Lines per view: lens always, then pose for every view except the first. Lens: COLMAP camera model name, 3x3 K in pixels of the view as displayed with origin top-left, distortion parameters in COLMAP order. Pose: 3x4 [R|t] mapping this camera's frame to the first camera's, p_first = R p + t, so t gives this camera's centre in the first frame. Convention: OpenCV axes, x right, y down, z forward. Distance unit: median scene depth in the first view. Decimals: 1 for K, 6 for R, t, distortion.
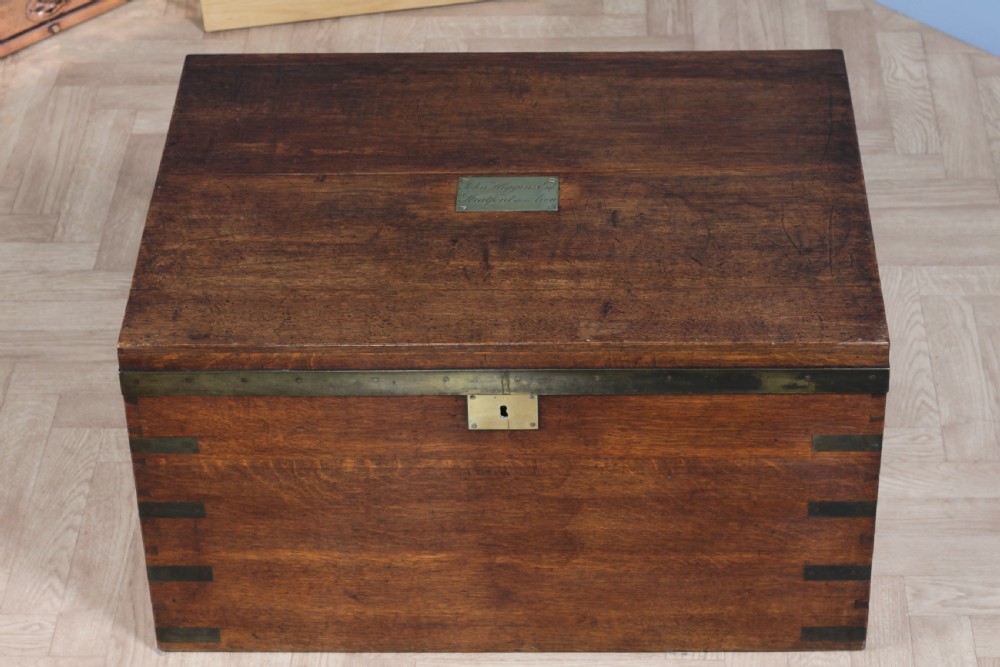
lens RADIAL K [[2607.0, 0, 500.0], [0, 2607.0, 333.5], [0, 0, 1]] dist [-0.069751, 0.030157]
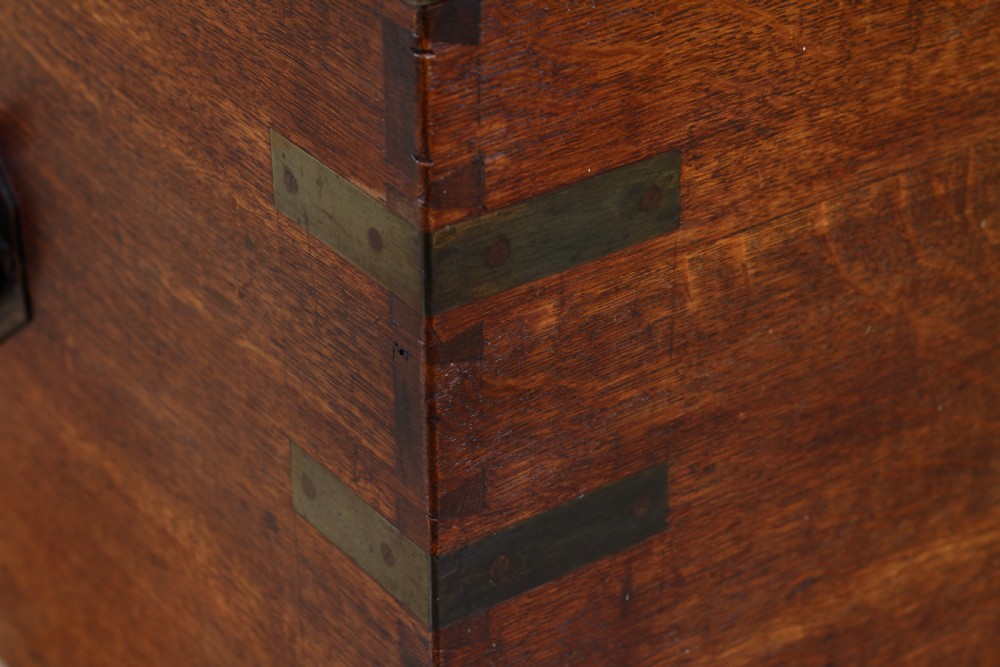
lens RADIAL K [[2483.0, 0, 469.7], [0, 2483.0, 331.2], [0, 0, 1]] dist [-0.061529, -0.759513]
pose [[0.801996, -0.296541, 0.518522, -0.244937], [0.349054, 0.937094, -0.003960, 0.048784], [-0.484730, 0.184168, 0.855055, 0.819612]]
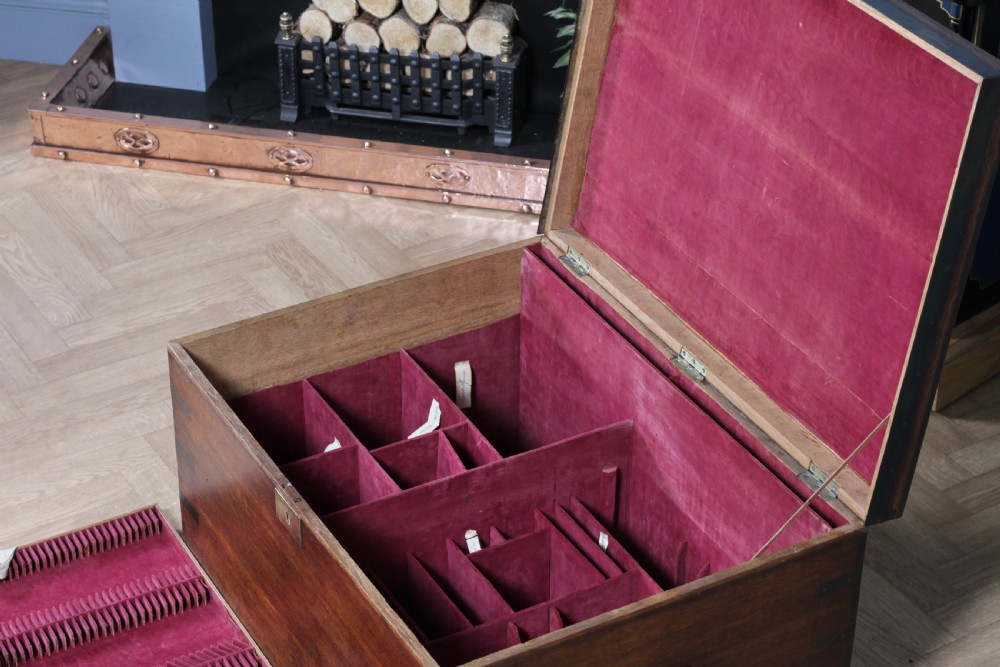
lens RADIAL K [[2360.9, 0, 500.0], [0, 2360.9, 333.5], [0, 0, 1]] dist [-0.064236, -0.505317]
pose [[0.509502, 0.491075, -0.706578, 0.759766], [-0.522018, 0.829186, 0.199869, -0.301250], [0.684035, 0.267013, 0.678822, 0.300244]]
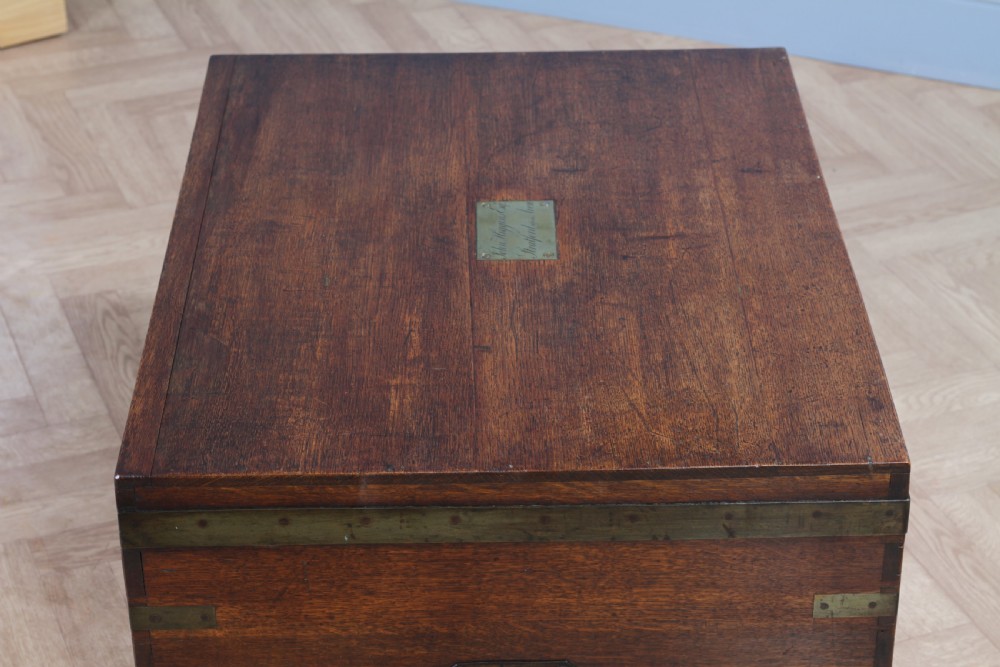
lens RADIAL K [[2360.9, 0, 500.0], [0, 2360.9, 333.5], [0, 0, 1]] dist [-0.064236, -0.505317]
pose [[-0.042292, -0.475697, 0.878592, -0.678569], [0.597394, 0.692825, 0.403873, -0.342223], [-0.800832, 0.541946, 0.254878, 0.874135]]
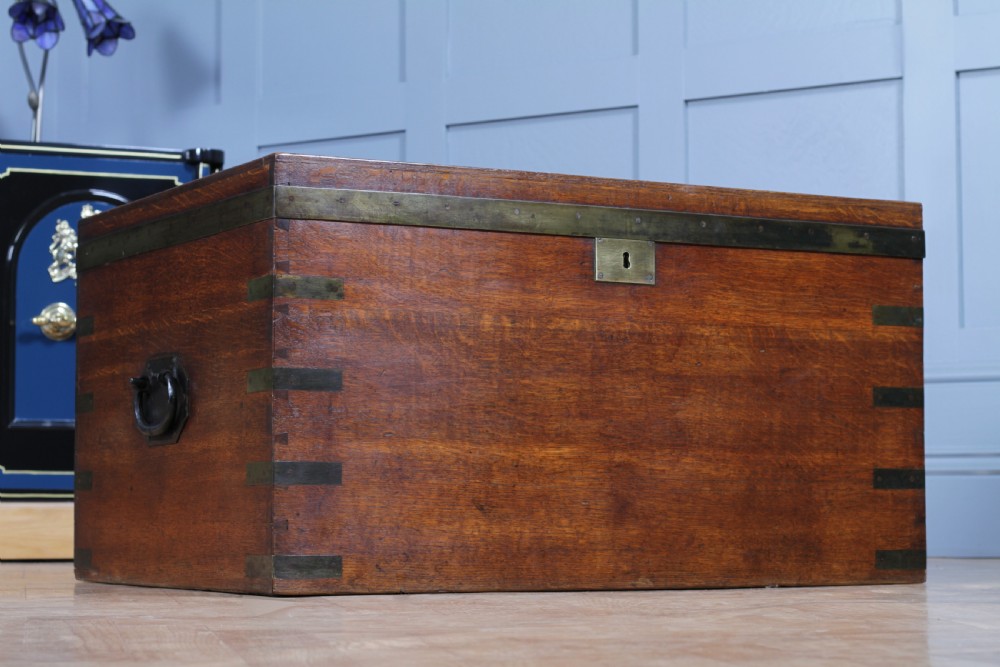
lens RADIAL K [[2360.9, 0, 500.0], [0, 2360.9, 333.5], [0, 0, 1]] dist [-0.064236, -0.505317]
pose [[0.865511, 0.061982, 0.497040, -0.481006], [0.280121, 0.762735, -0.582896, 0.556581], [-0.415239, 0.643734, 0.642793, 0.442981]]
